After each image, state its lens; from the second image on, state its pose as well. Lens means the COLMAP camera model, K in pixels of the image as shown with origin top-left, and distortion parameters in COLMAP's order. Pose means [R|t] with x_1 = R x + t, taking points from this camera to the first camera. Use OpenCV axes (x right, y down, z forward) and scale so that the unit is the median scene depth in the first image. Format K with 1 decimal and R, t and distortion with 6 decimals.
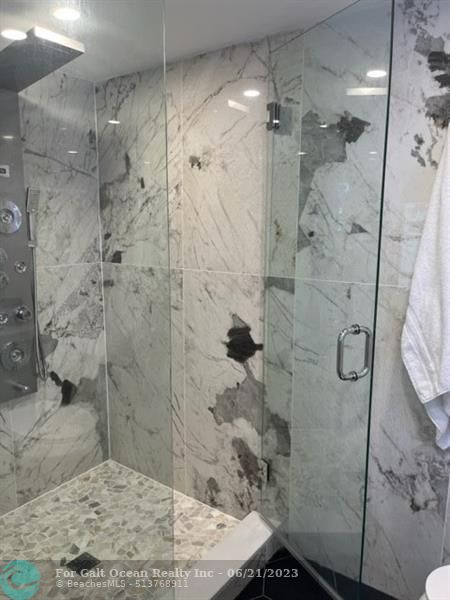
lens RADIAL K [[448.6, 0, 215.6], [0, 448.6, 298.6], [0, 0, 1]] dist [0.061989, -0.089865]
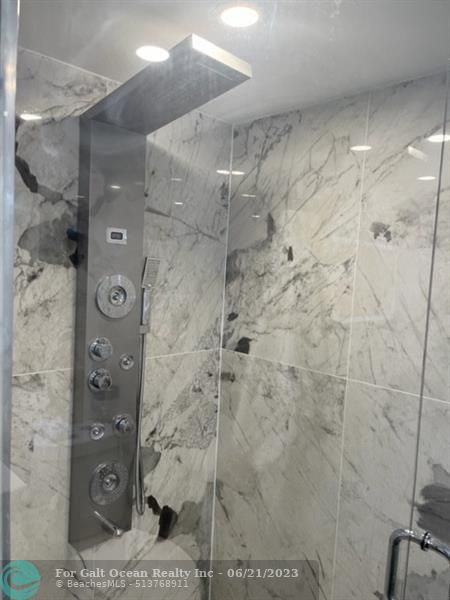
lens RADIAL K [[448.6, 0, 216.0], [0, 448.6, 303.0], [0, 0, 1]] dist [0.061989, -0.089865]
pose [[0.985563, 0.060016, -0.158317, -0.167464], [-0.073869, 0.993798, -0.083118, -0.109017], [0.152347, 0.093613, 0.983884, 0.270132]]
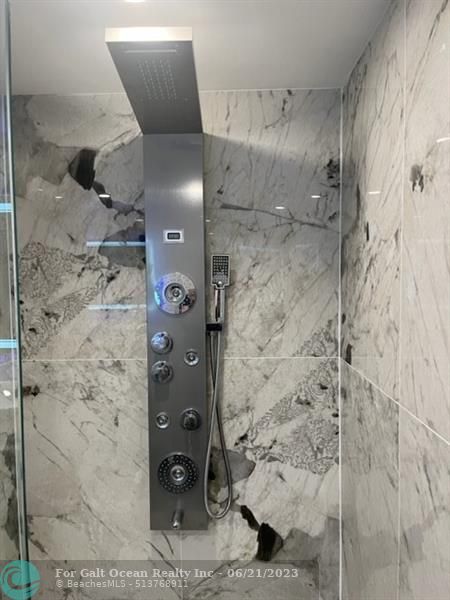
lens RADIAL K [[448.6, 0, 223.5], [0, 448.6, 301.4], [0, 0, 1]] dist [0.061989, -0.089865]
pose [[0.579032, 0.035129, -0.814547, 0.198971], [-0.121130, 0.991690, -0.043339, -0.129997], [0.806256, 0.123761, 0.578476, 0.564872]]
